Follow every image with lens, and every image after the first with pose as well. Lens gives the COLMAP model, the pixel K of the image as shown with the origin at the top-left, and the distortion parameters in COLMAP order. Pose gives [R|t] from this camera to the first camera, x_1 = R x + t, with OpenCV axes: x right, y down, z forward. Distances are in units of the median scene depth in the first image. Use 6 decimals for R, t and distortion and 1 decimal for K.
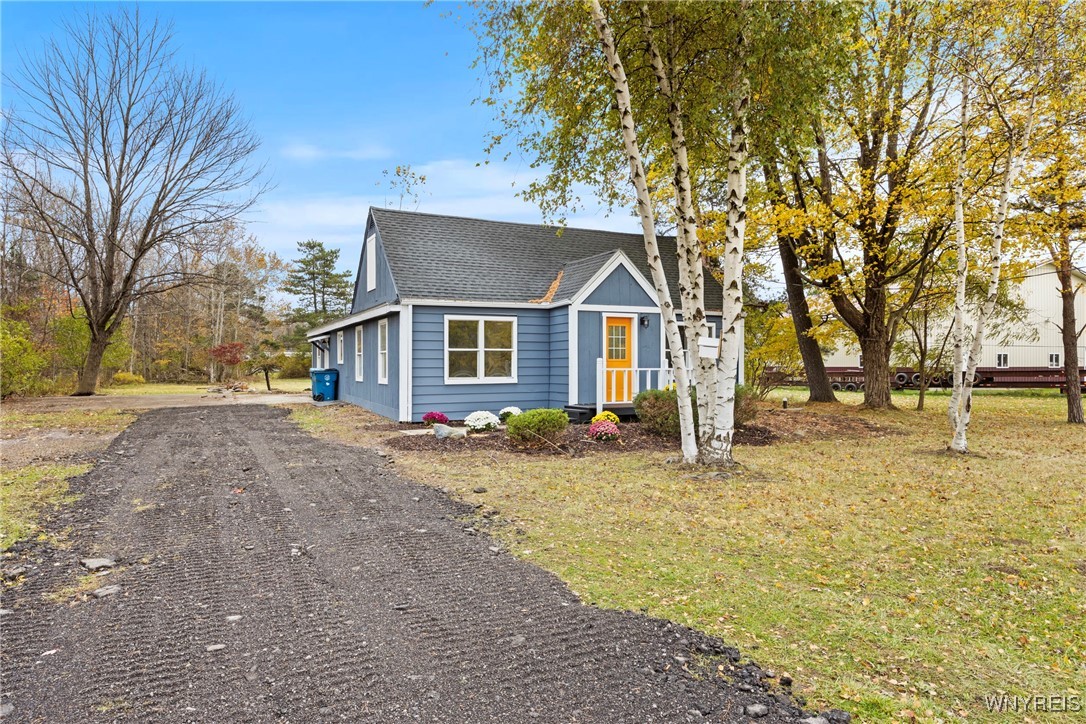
lens RADIAL K [[681.8, 0, 542.5], [0, 681.8, 360.0], [0, 0, 1]] dist [-0.000464, 0.001079]
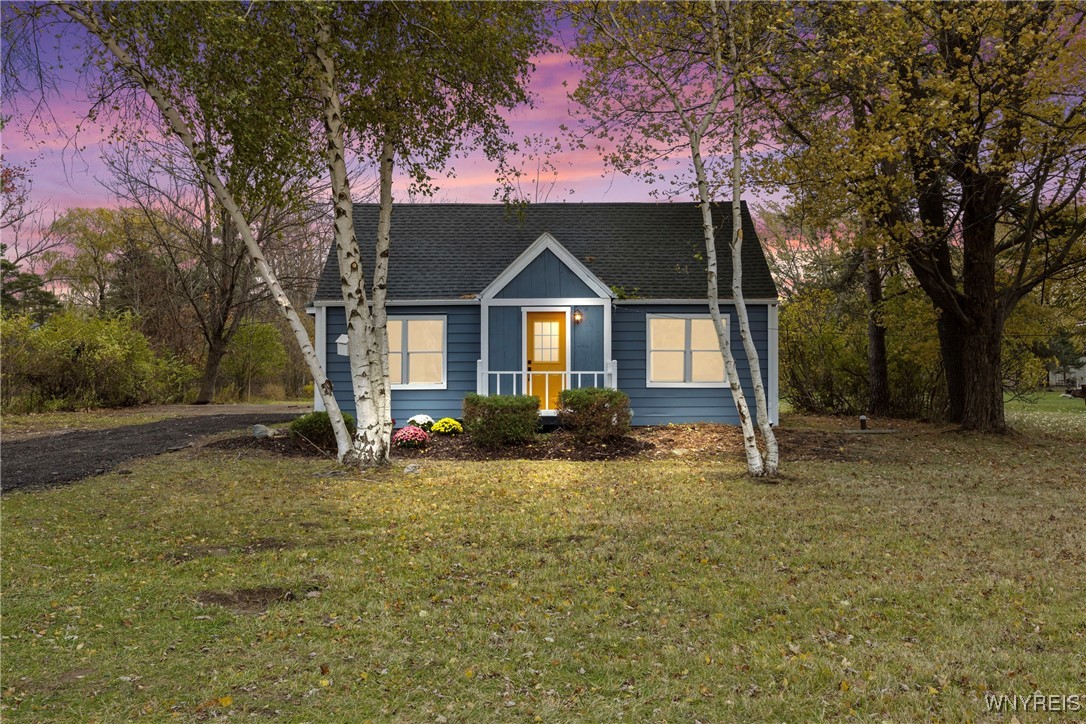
lens RADIAL K [[951.0, 0, 542.7], [0, 951.0, 364.2], [0, 0, 1]] dist [-0.008612, -0.003131]
pose [[0.898996, -0.009398, -0.437856, 0.468826], [0.006529, 0.999946, -0.008059, 0.009019], [0.437908, 0.004386, 0.899009, -0.050399]]
